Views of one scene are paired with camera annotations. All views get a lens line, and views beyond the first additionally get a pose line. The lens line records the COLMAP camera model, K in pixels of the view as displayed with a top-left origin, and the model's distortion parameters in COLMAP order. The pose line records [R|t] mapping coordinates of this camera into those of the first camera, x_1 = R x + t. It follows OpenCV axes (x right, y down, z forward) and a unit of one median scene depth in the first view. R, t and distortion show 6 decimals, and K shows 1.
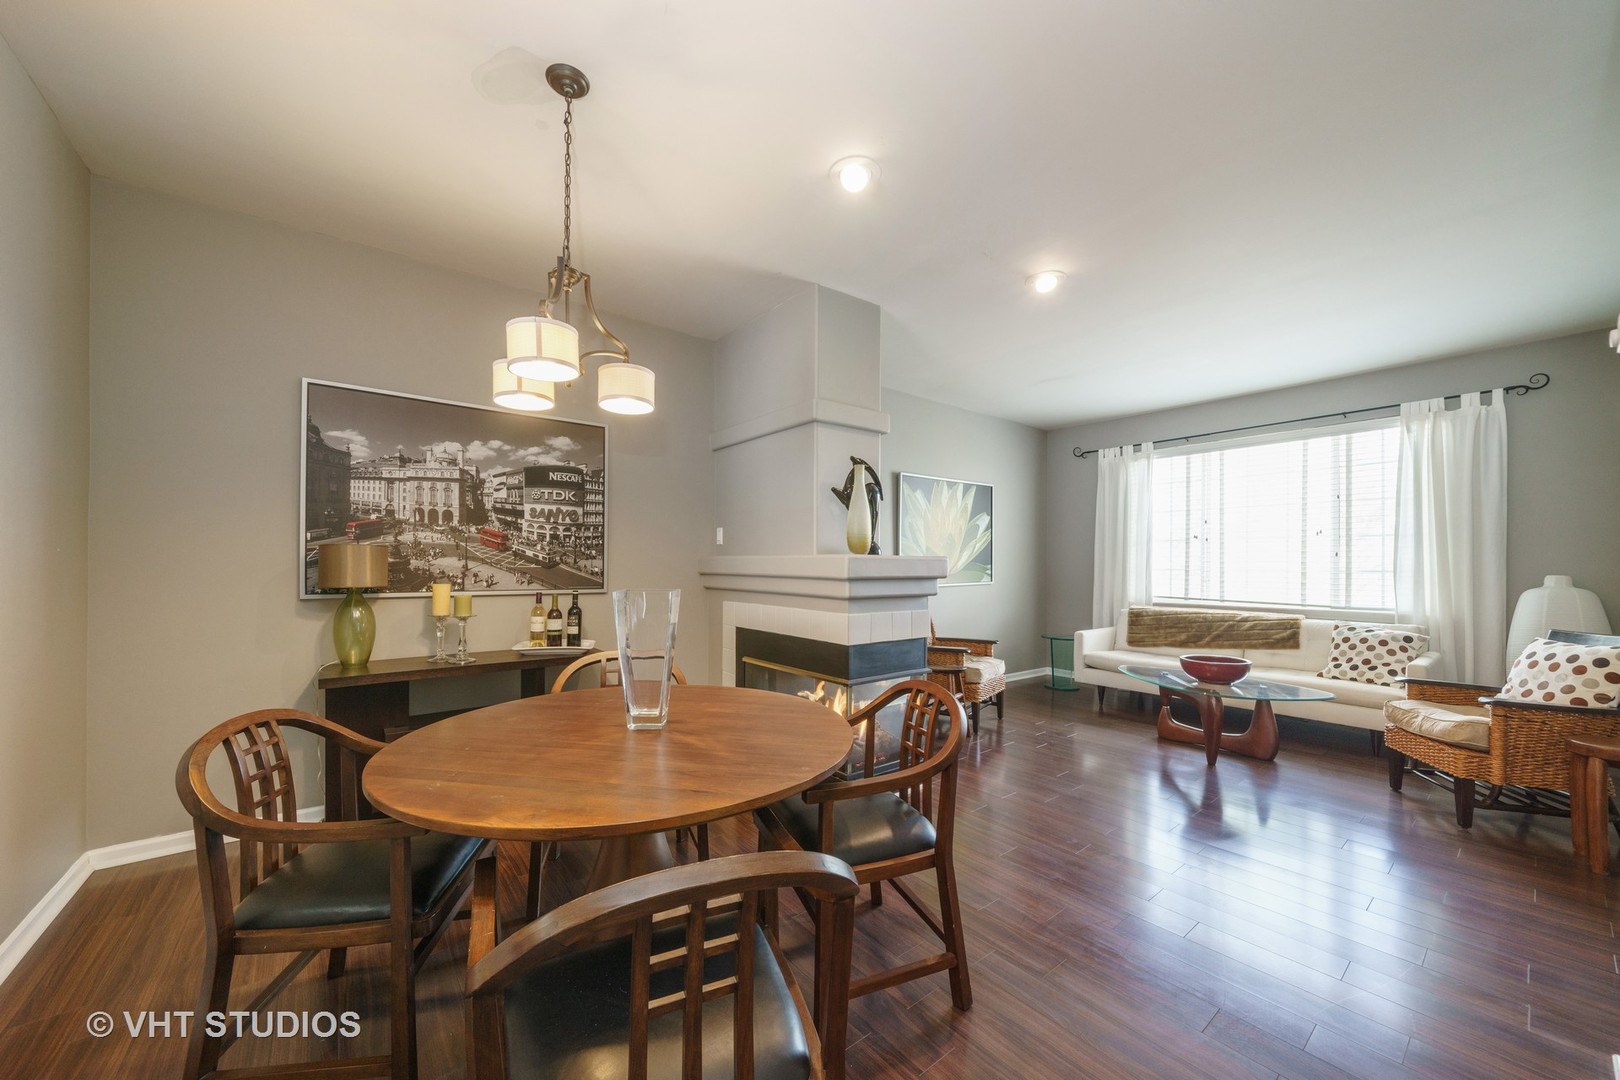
lens RADIAL K [[582.1, 0, 791.5], [0, 582.1, 565.8], [0, 0, 1]] dist [-0.005970, 0.000185]
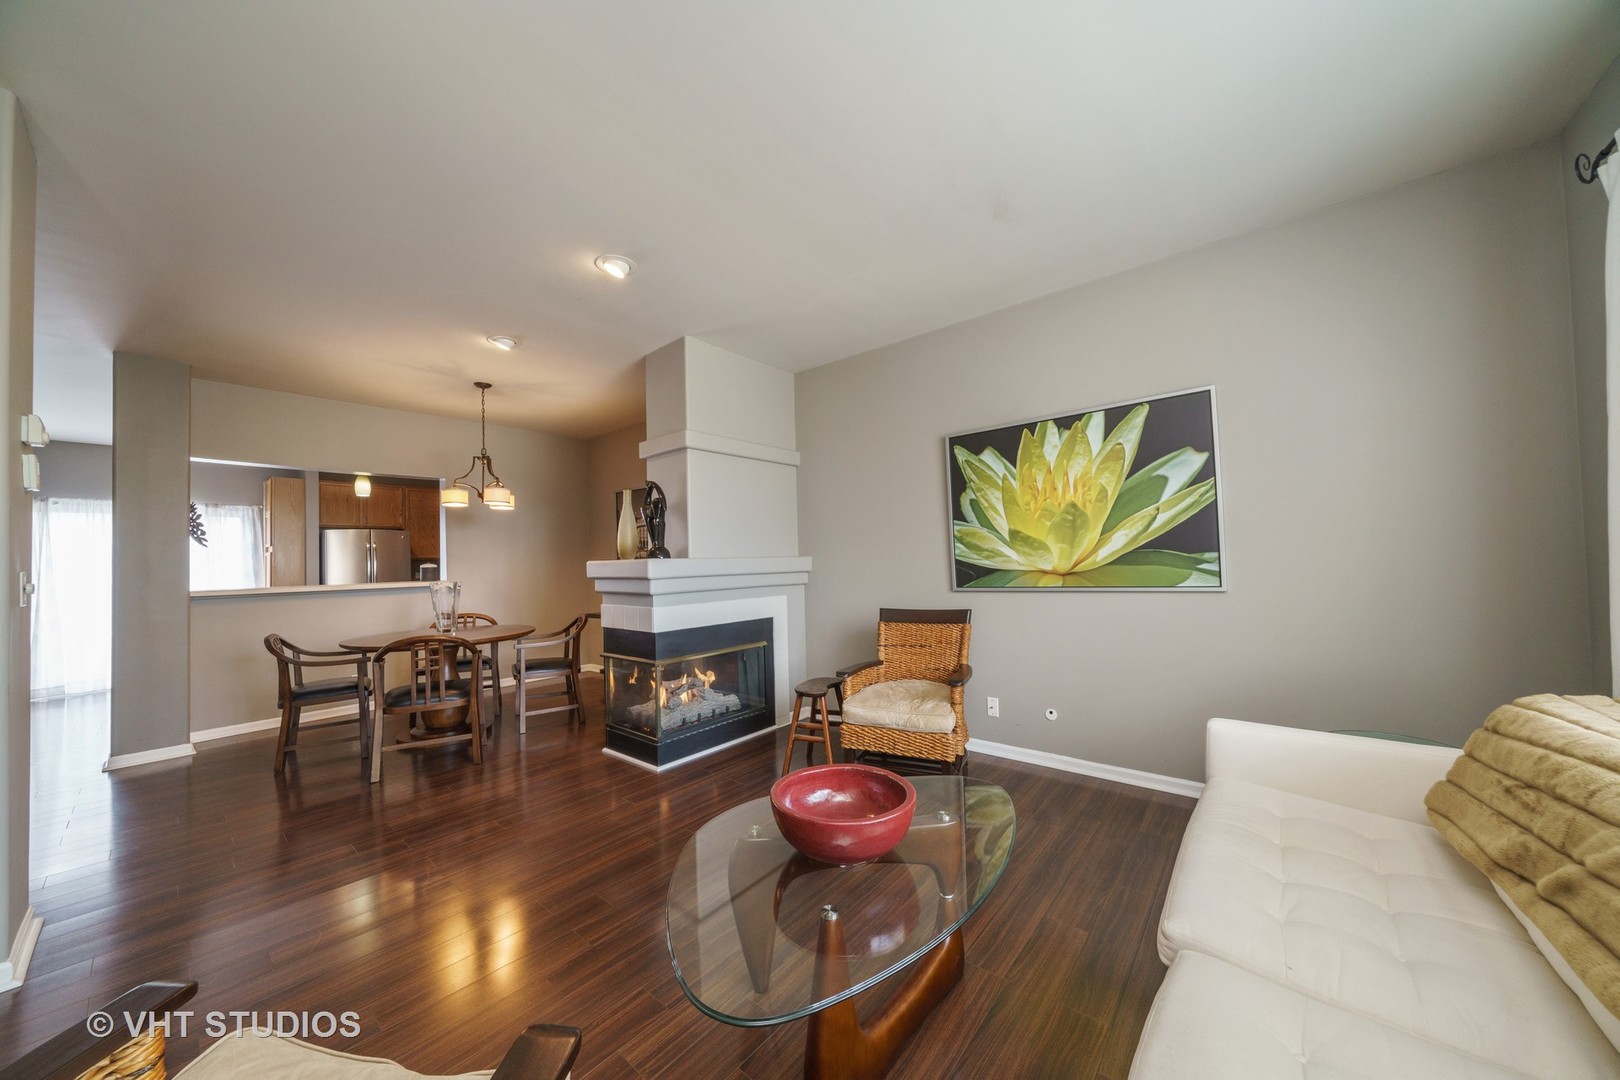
lens RADIAL K [[533.3, 0, 820.7], [0, 533.3, 547.9], [0, 0, 1]] dist [-0.005580, -0.000316]
pose [[0.237010, -0.033445, -0.970931, 1.183828], [0.023868, 0.999306, -0.028597, -0.000413], [0.971214, -0.016396, 0.237644, 0.990692]]
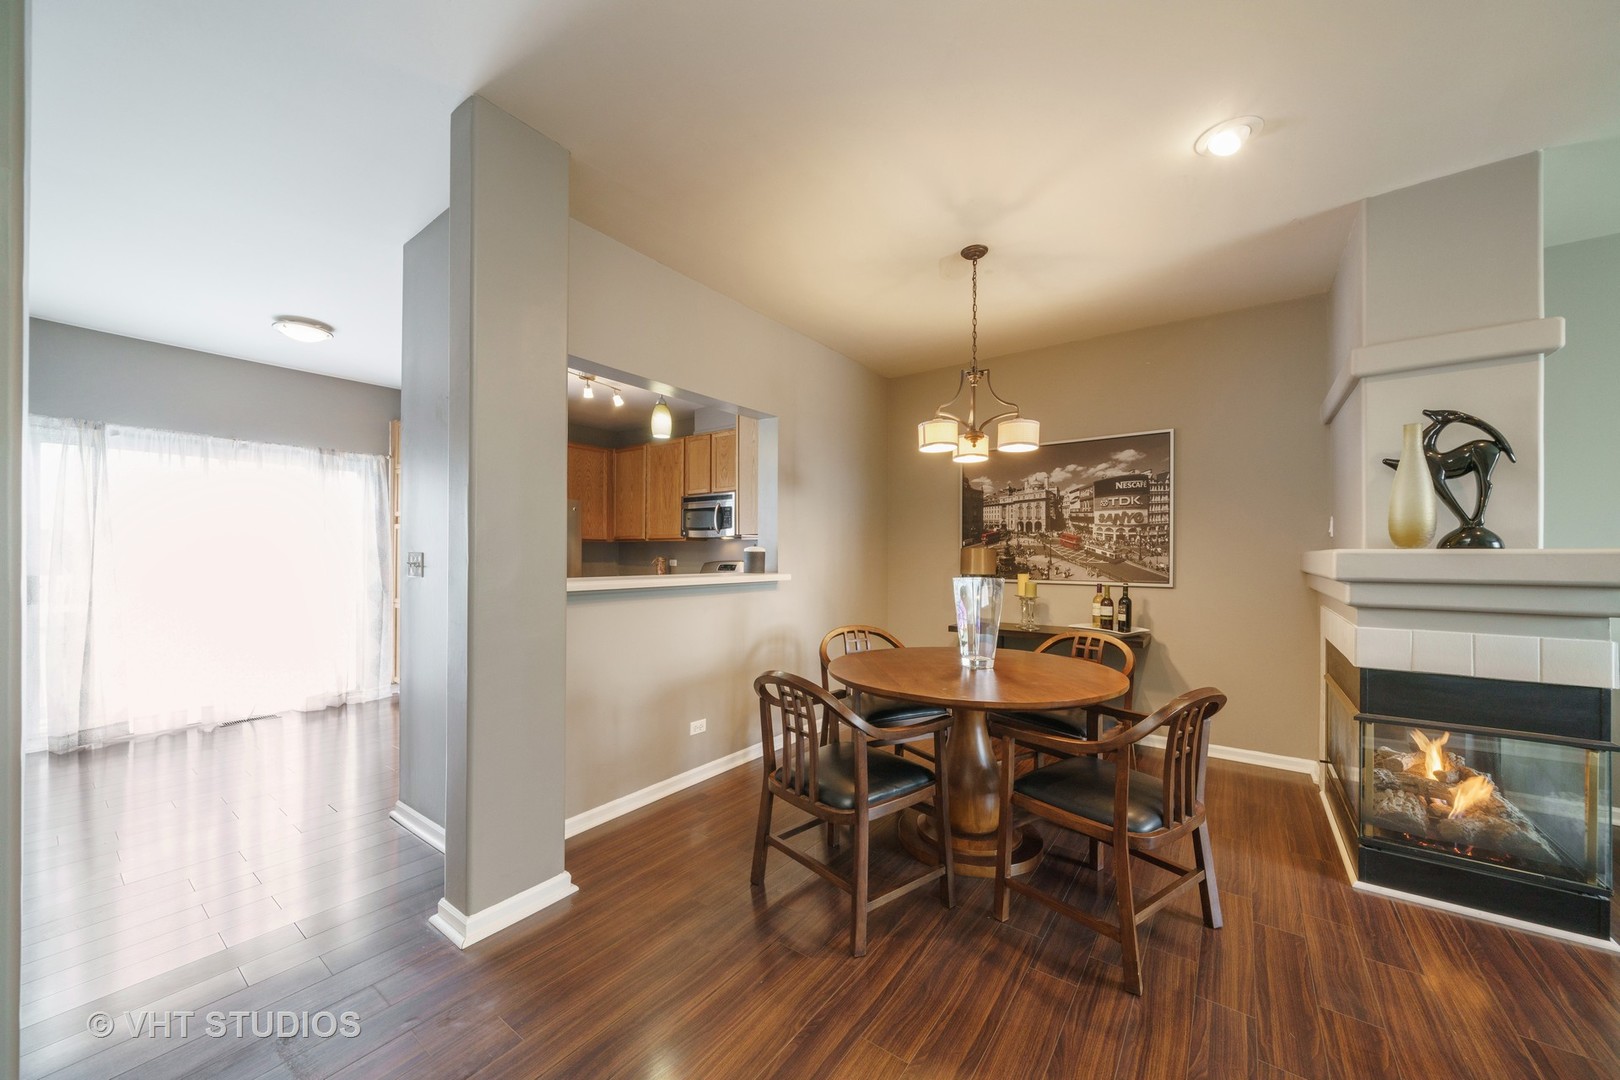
lens RADIAL K [[582.1, 0, 813.5], [0, 582.1, 554.6], [0, 0, 1]] dist [-0.005970, 0.000185]
pose [[0.283085, -0.007115, -0.959069, 0.512820], [-0.003534, 0.999958, -0.008461, -0.002362], [0.959088, 0.005784, 0.283047, 0.074616]]
